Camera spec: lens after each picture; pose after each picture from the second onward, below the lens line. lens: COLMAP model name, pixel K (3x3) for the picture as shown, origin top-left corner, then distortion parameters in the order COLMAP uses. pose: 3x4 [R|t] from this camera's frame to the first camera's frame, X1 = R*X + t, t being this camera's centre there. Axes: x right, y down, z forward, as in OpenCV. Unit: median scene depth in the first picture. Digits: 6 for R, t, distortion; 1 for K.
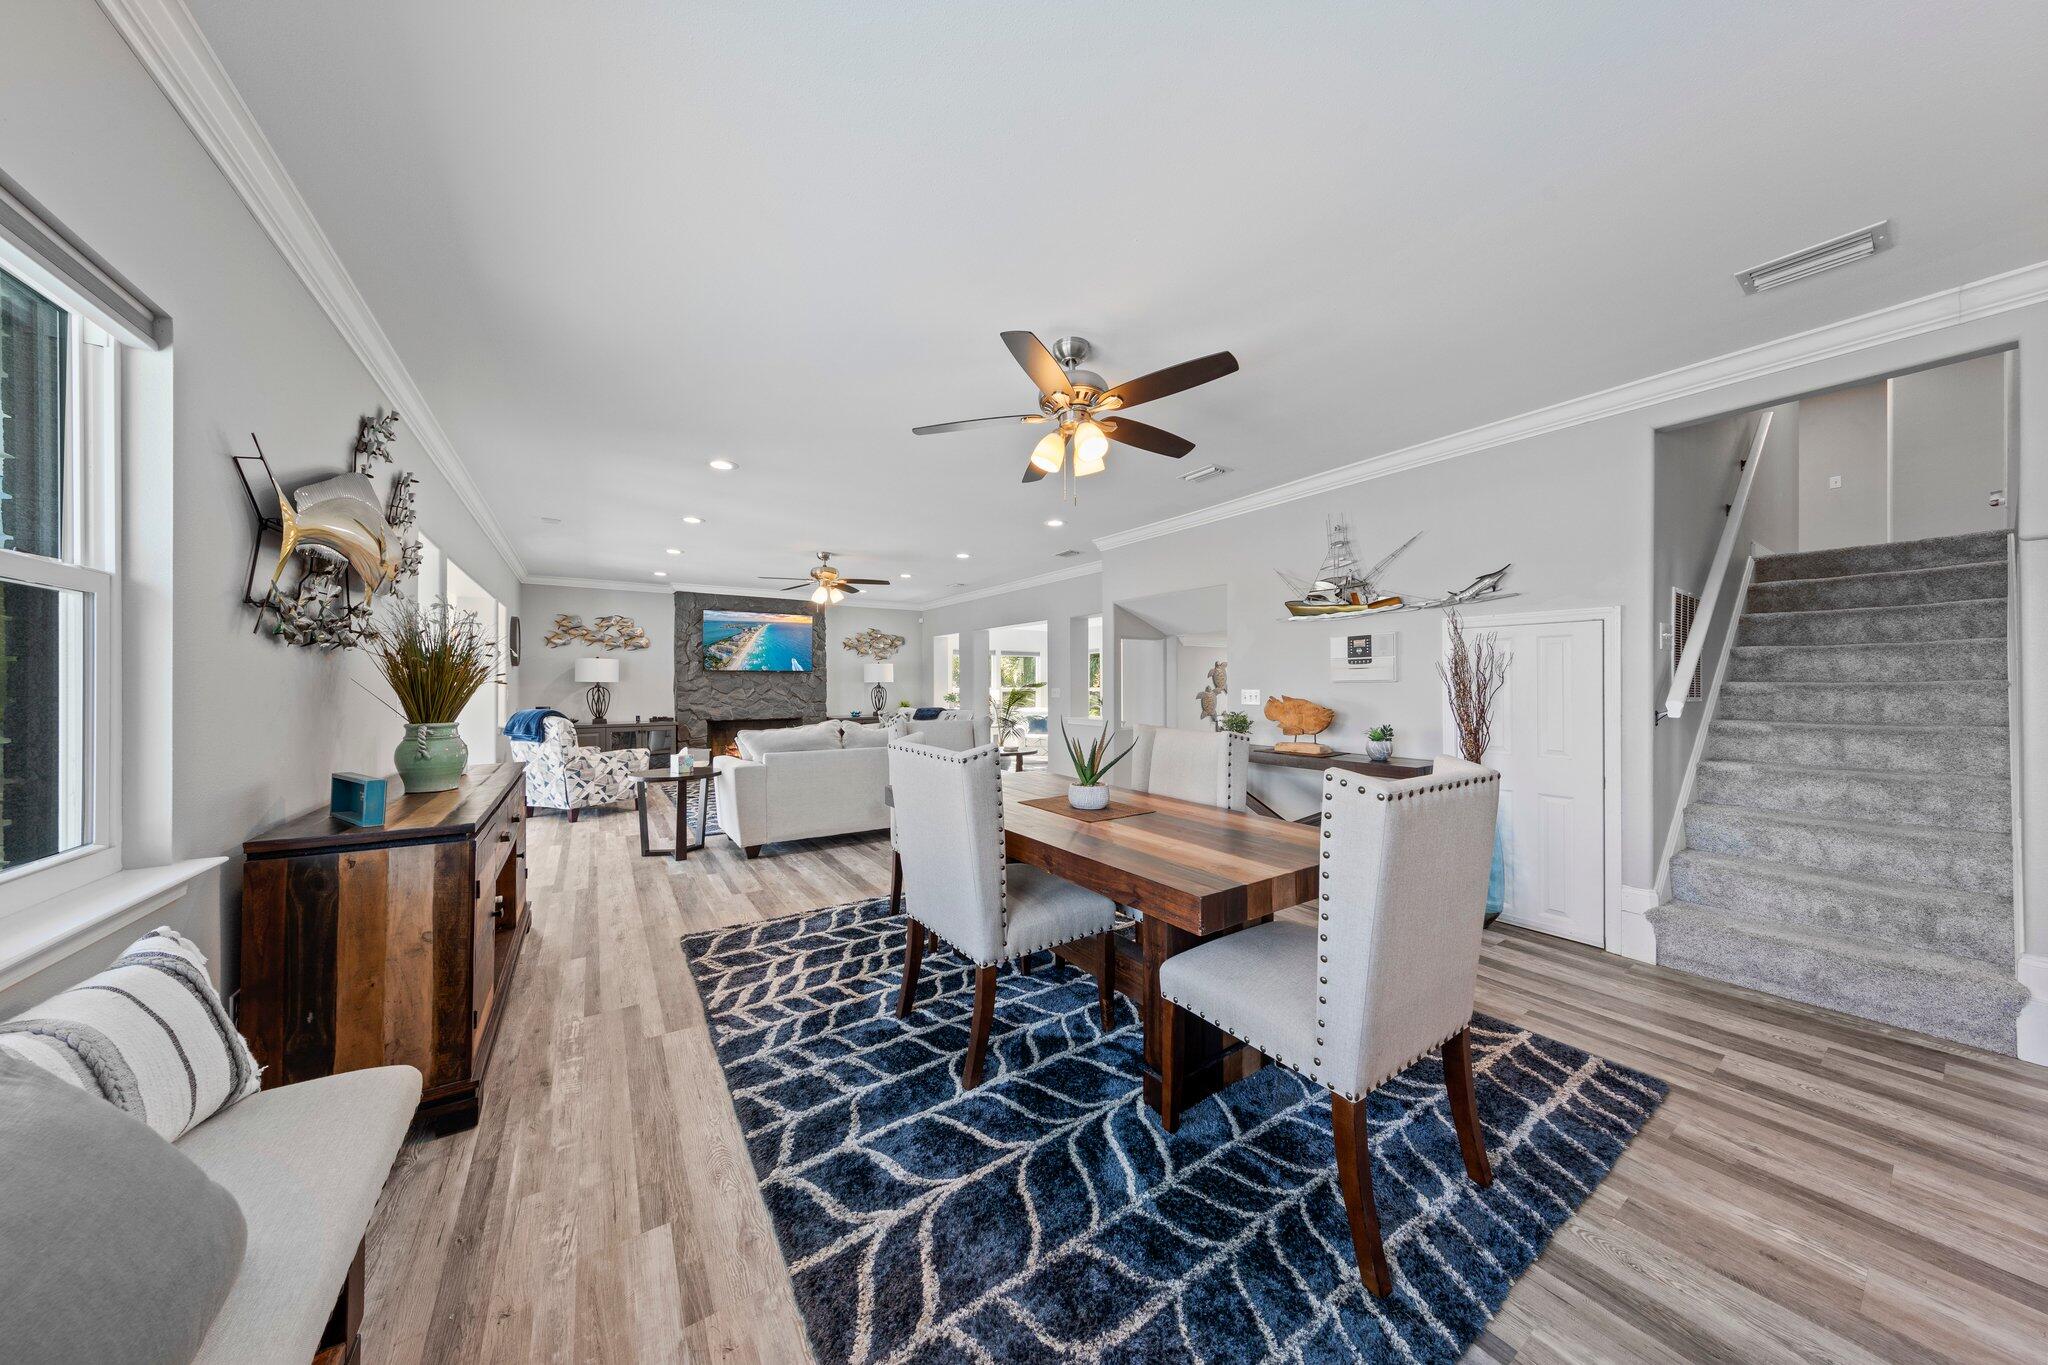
lens RADIAL K [[644.5, 0, 1034.5], [0, 644.5, 678.0], [0, 0, 1]] dist [0.010915, -0.001203]
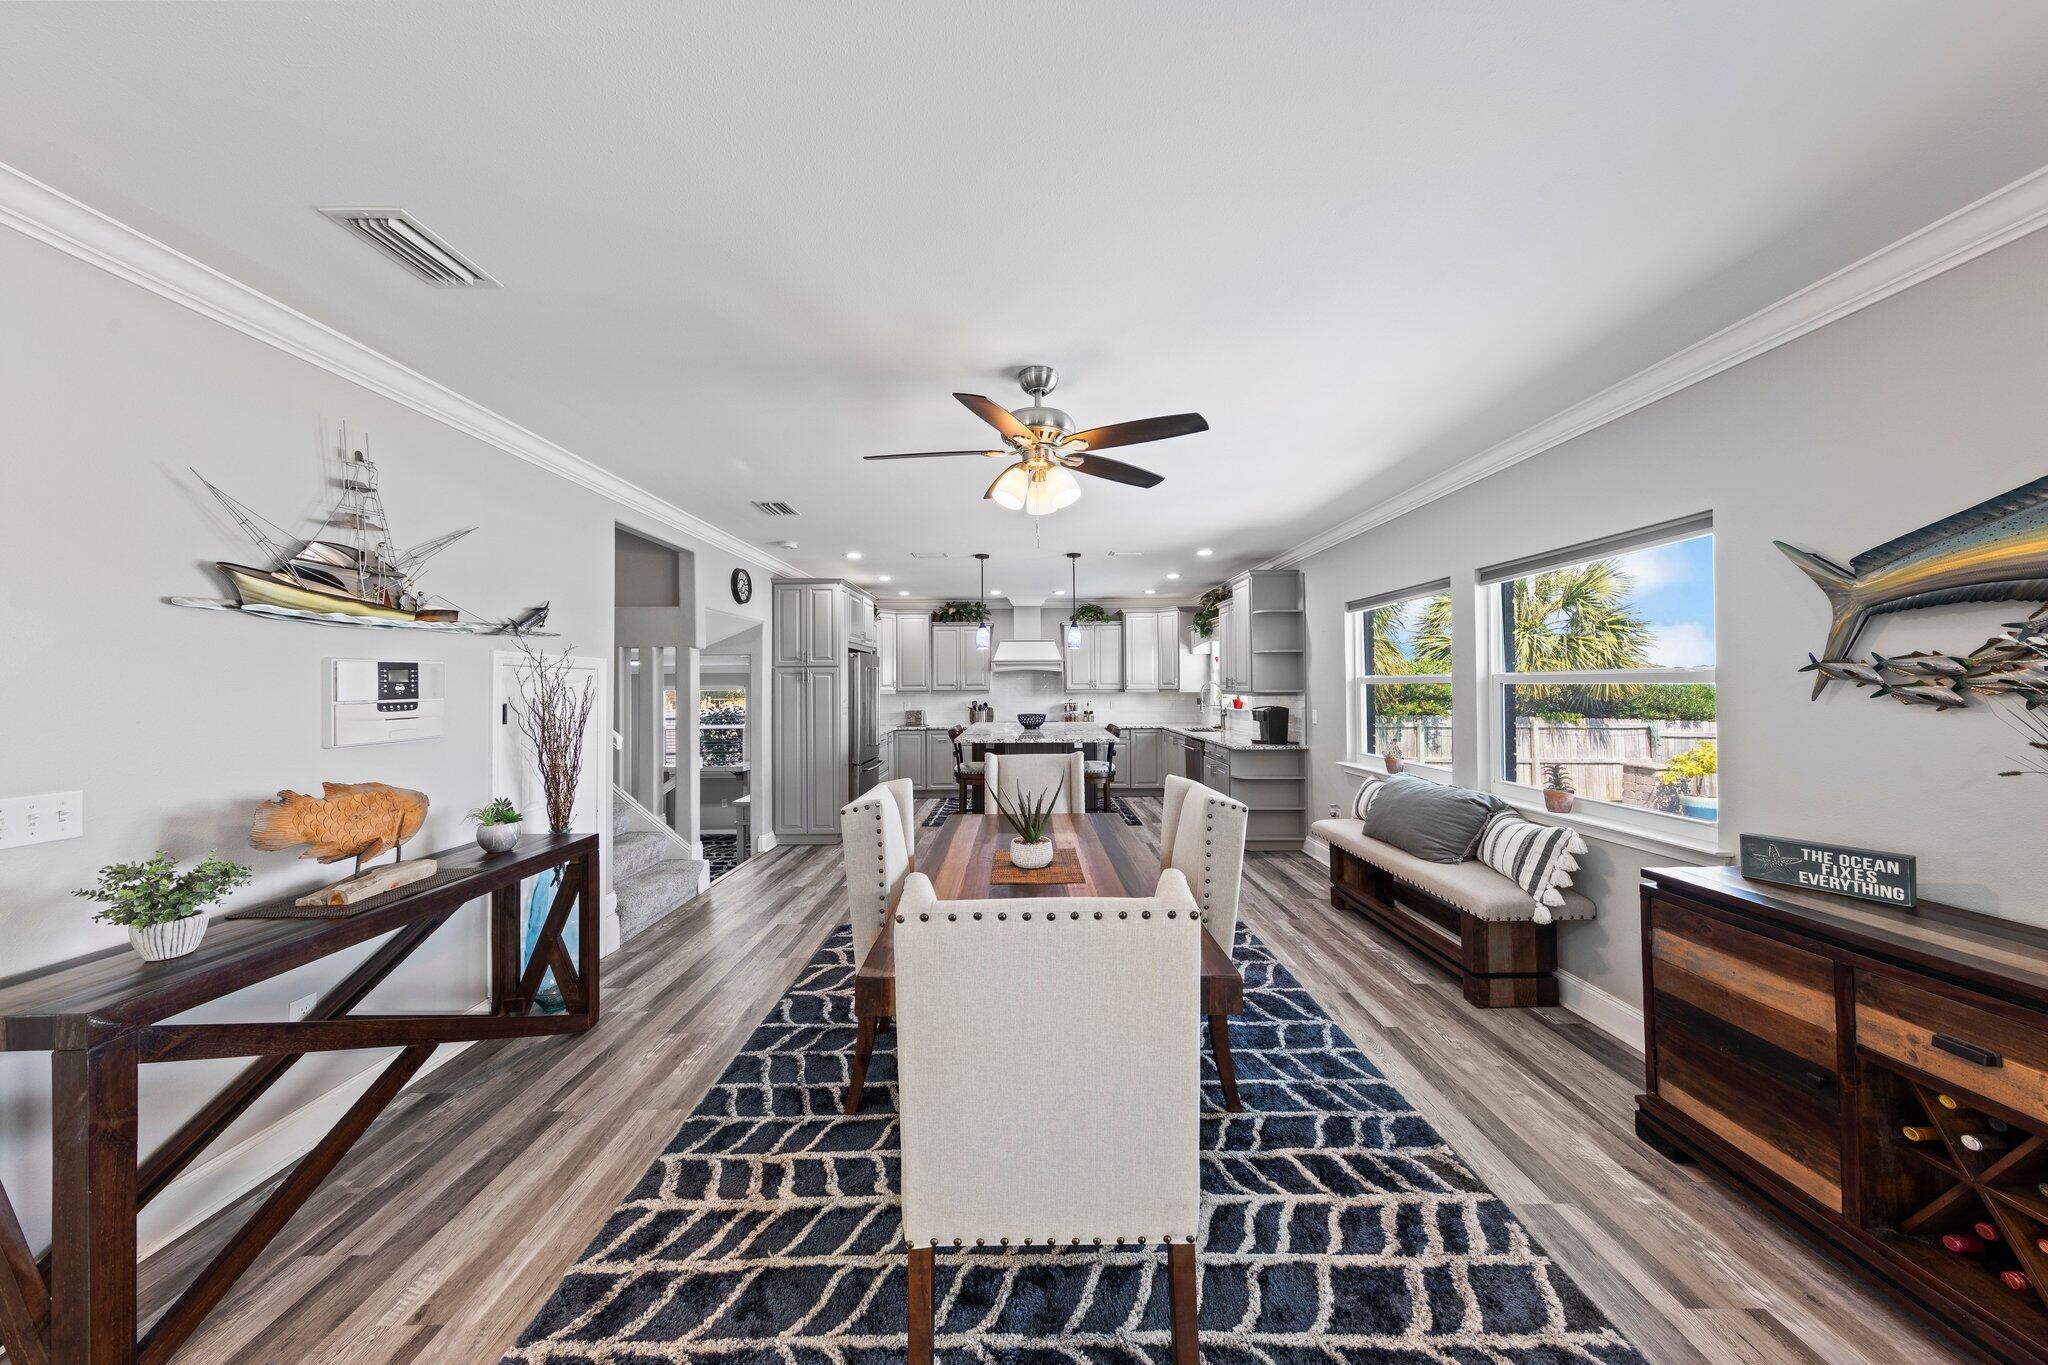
lens RADIAL K [[644.5, 0, 1024.5], [0, 644.5, 678.8], [0, 0, 1]] dist [0.010915, -0.001203]
pose [[-0.826618, 0.014905, 0.562566, -0.323572], [0.004971, 0.999804, -0.019185, -0.040605], [-0.562741, -0.013062, -0.826530, 1.297869]]
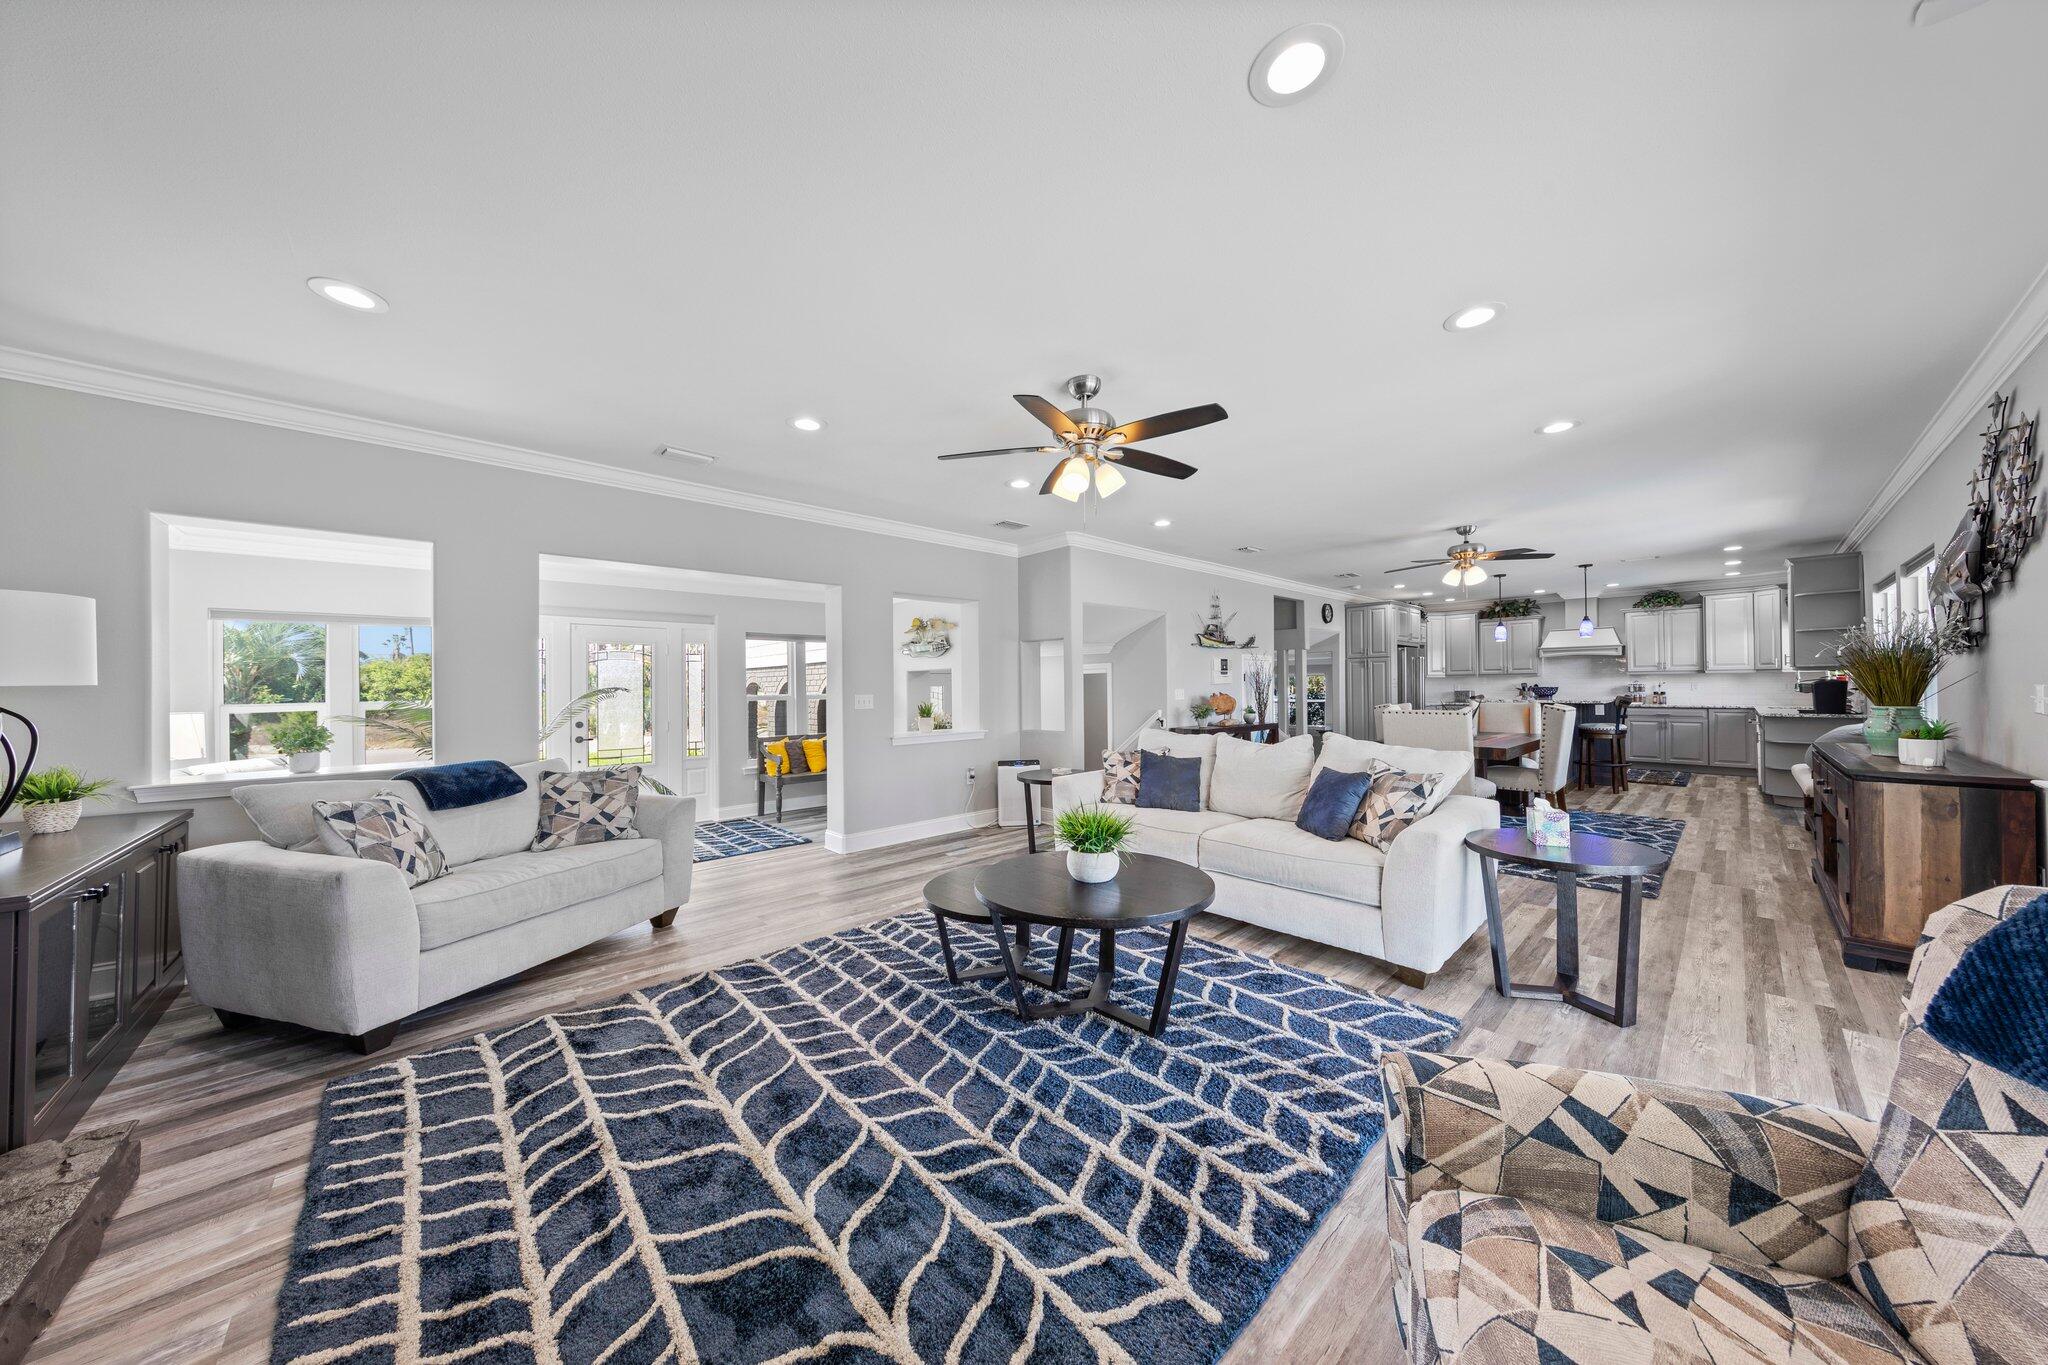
lens RADIAL K [[644.5, 0, 1026.7], [0, 644.5, 684.2], [0, 0, 1]] dist [0.010915, -0.001203]
pose [[-0.143526, 0.009611, 0.989600, -1.365590], [0.002241, 0.999953, -0.009386, 0.024641], [-0.989644, 0.000871, -0.143541, 2.021844]]
